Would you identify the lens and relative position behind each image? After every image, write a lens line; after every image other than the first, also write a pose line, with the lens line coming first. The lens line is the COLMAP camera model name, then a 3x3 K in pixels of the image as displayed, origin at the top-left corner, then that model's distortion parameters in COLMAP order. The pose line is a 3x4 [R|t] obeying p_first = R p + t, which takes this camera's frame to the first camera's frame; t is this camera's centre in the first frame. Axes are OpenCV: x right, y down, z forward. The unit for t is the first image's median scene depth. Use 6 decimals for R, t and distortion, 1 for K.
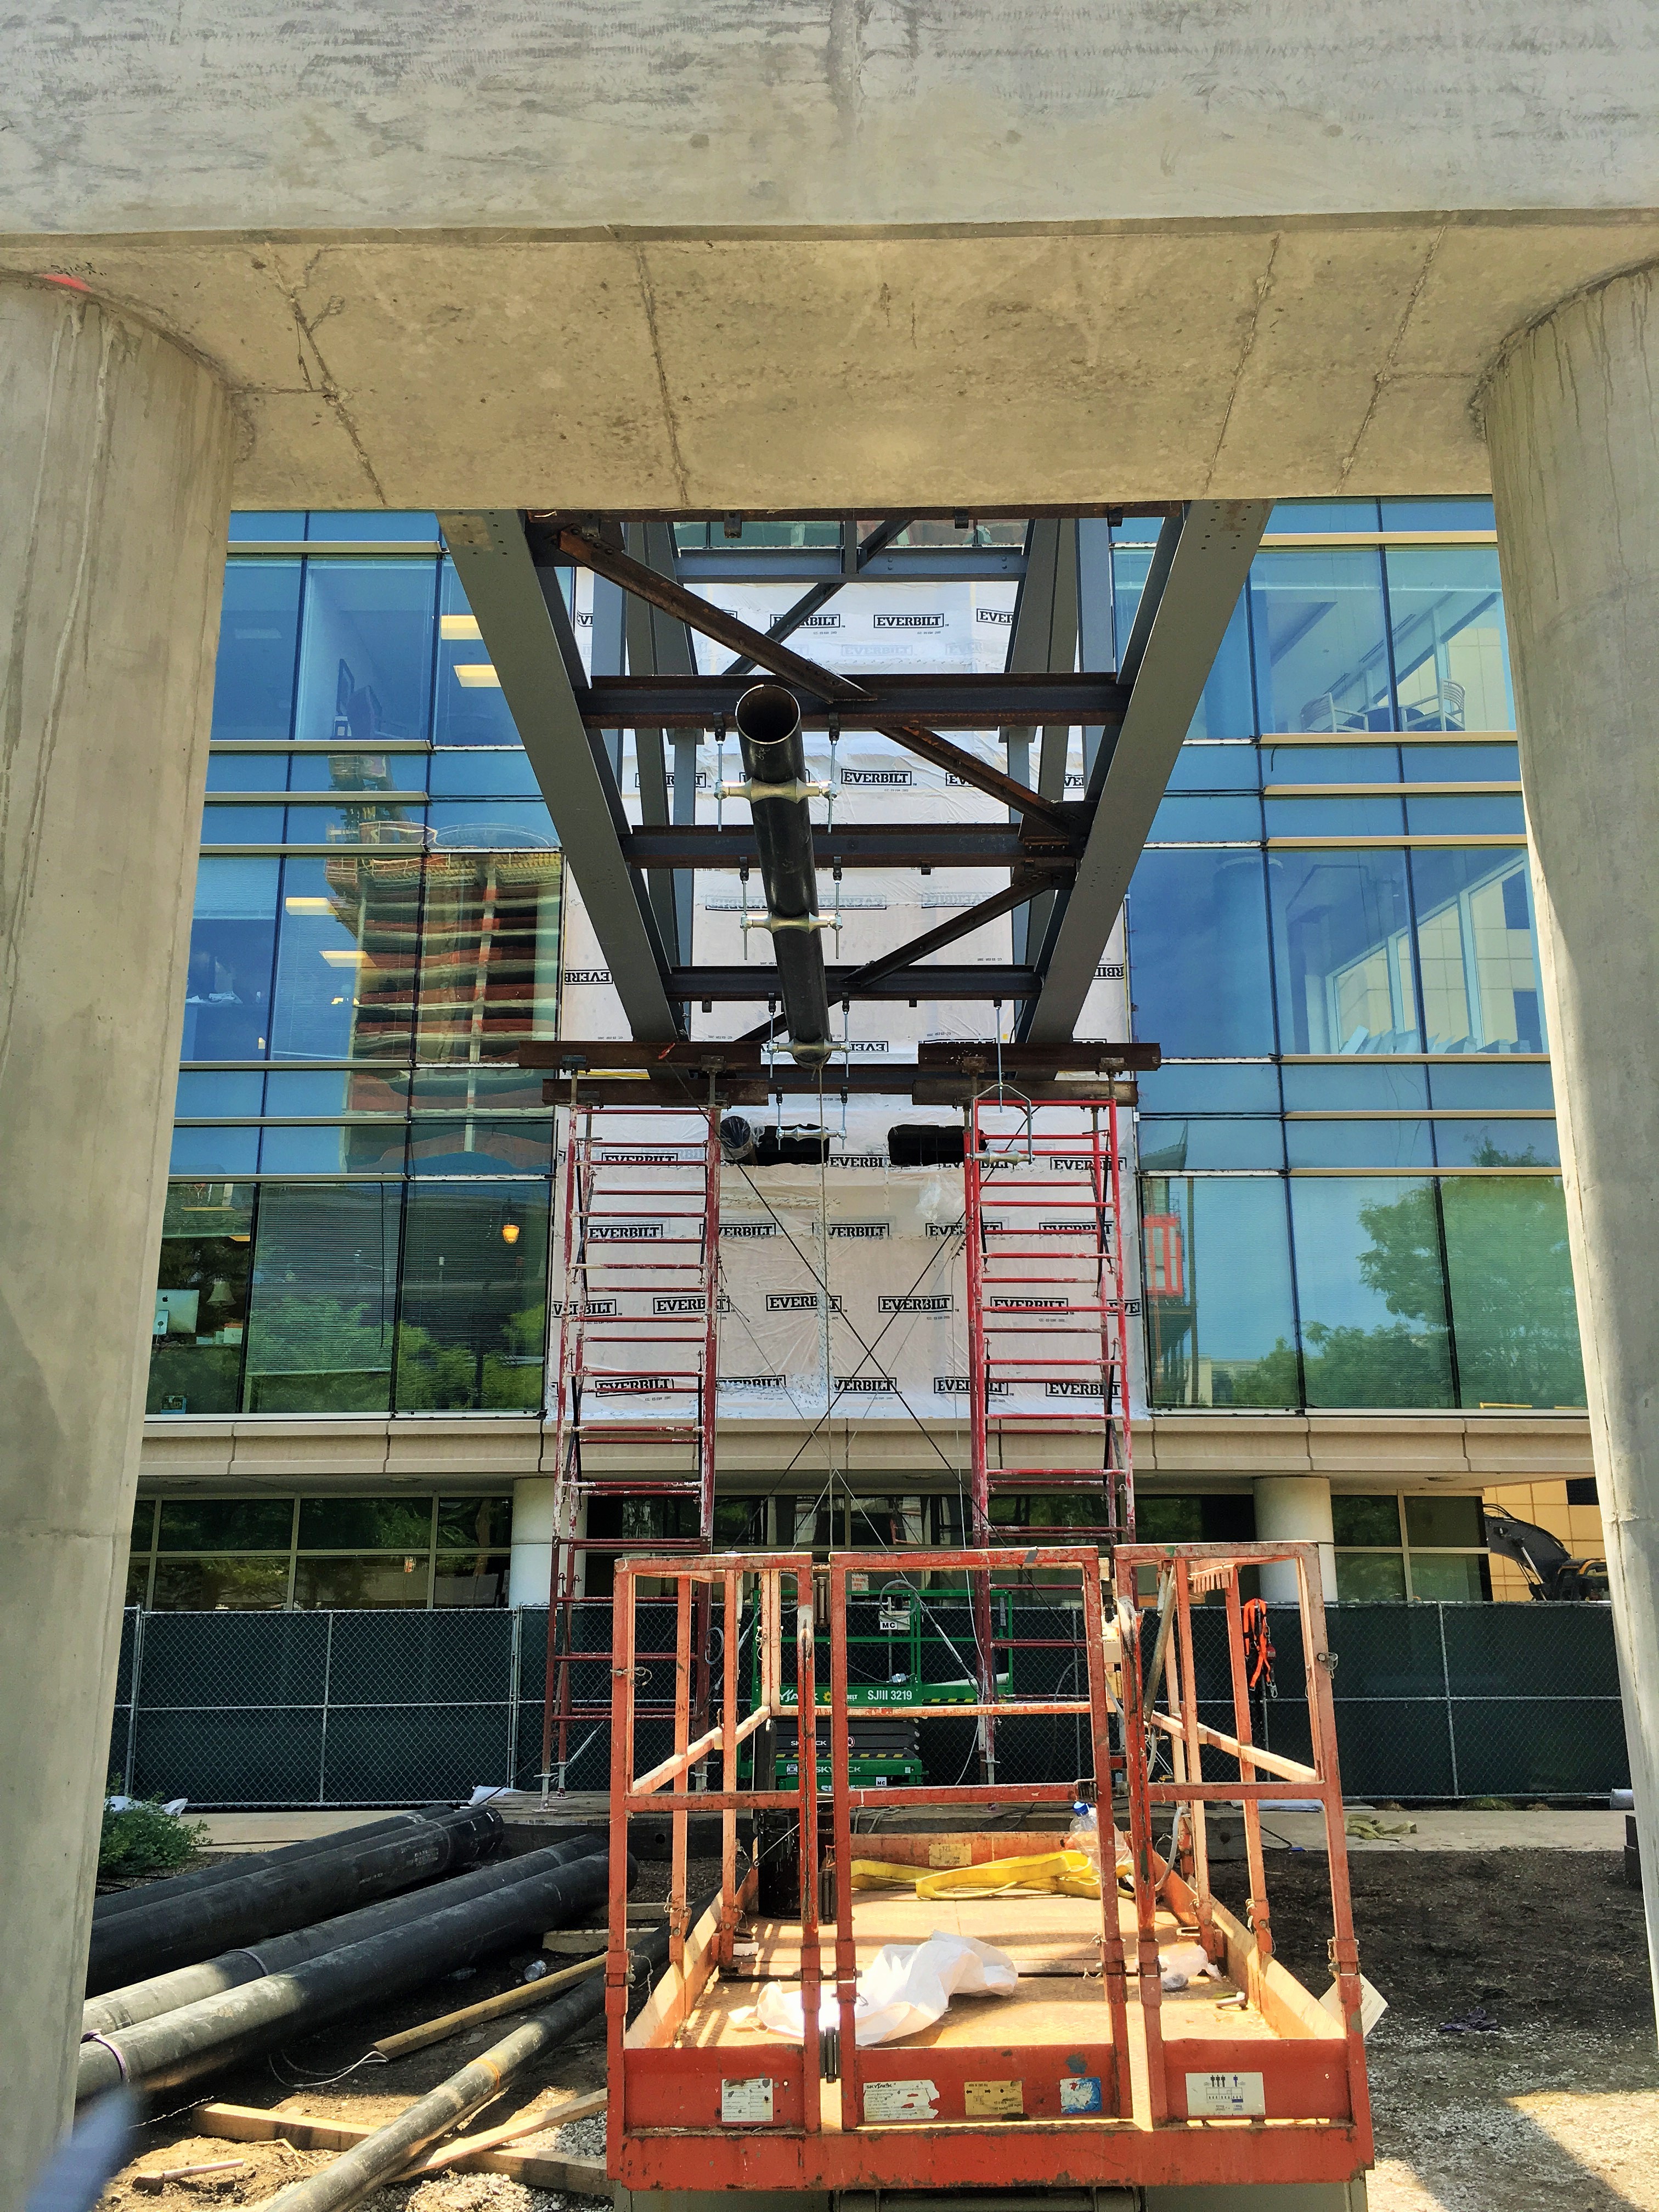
lens RADIAL K [[1881.7, 0, 829.5], [0, 1881.7, 1106.0], [0, 0, 1]] dist [0.085774, -0.100049]
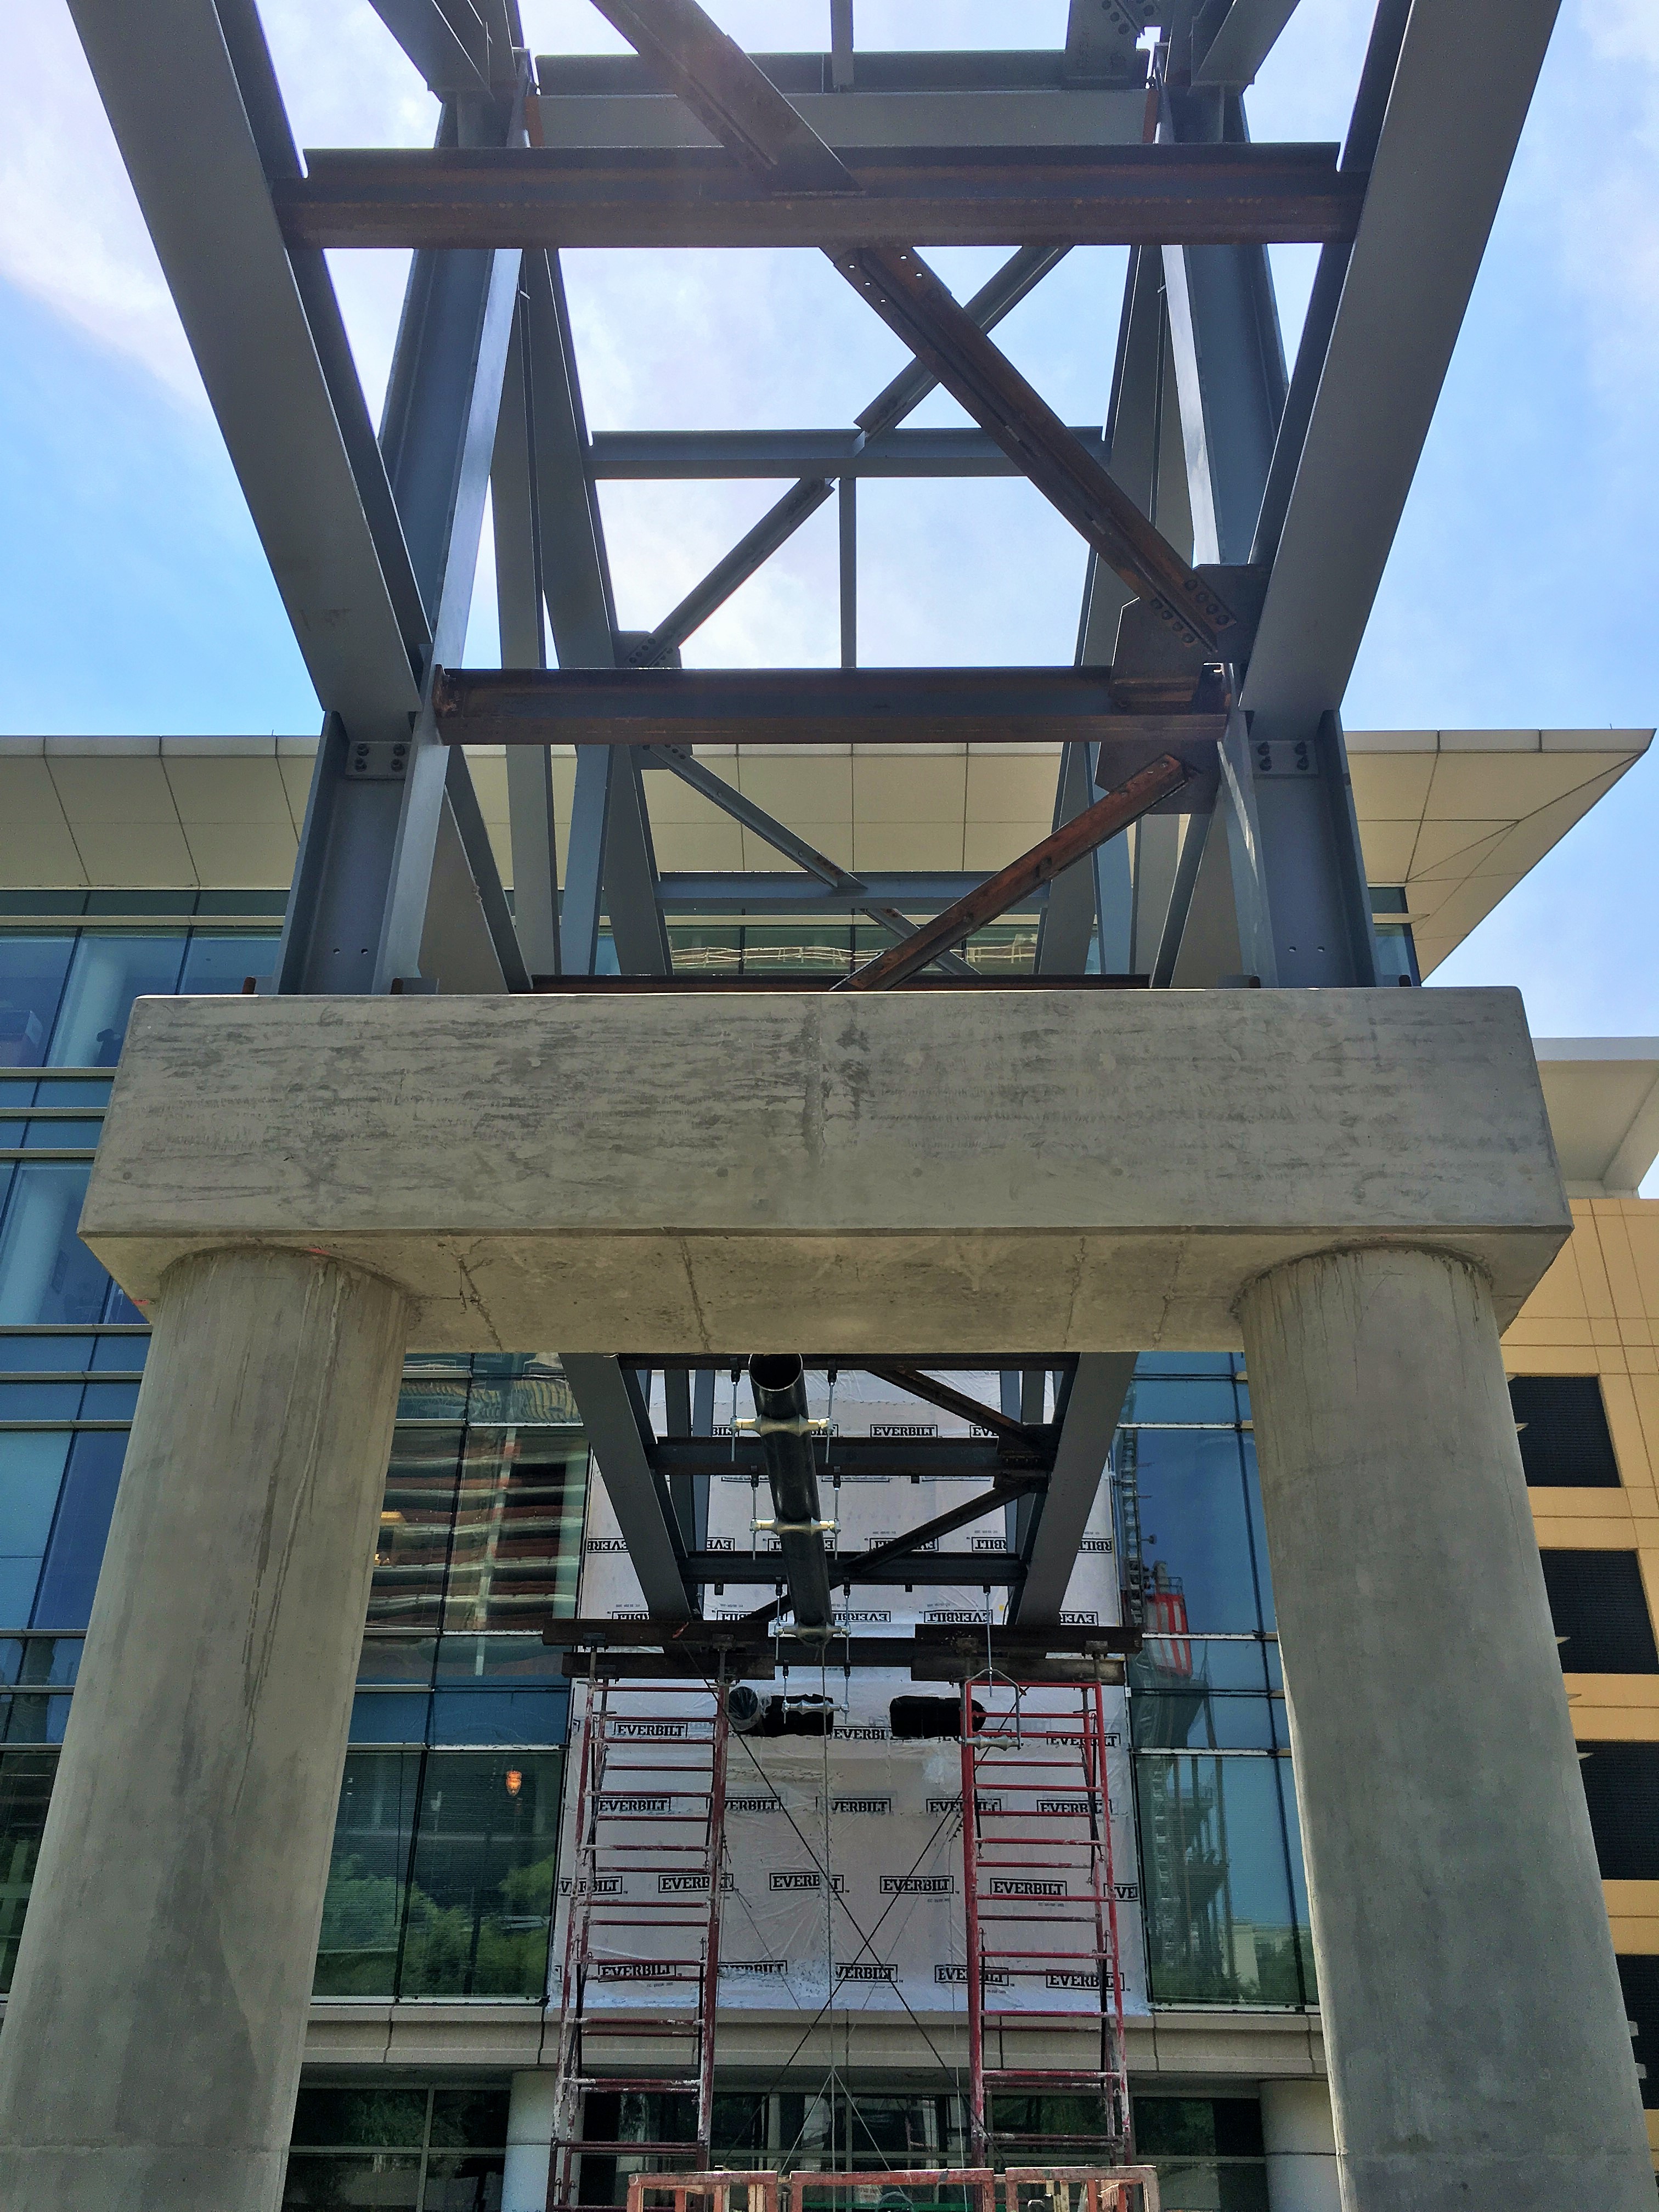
lens RADIAL K [[1881.7, 0, 829.5], [0, 1881.7, 1106.0], [0, 0, 1]] dist [0.085774, -0.100049]
pose [[0.999900, 0.007769, -0.011802, 0.035175], [-0.010627, 0.963968, -0.265804, -0.121899], [0.009311, 0.265903, 0.963955, -0.469213]]
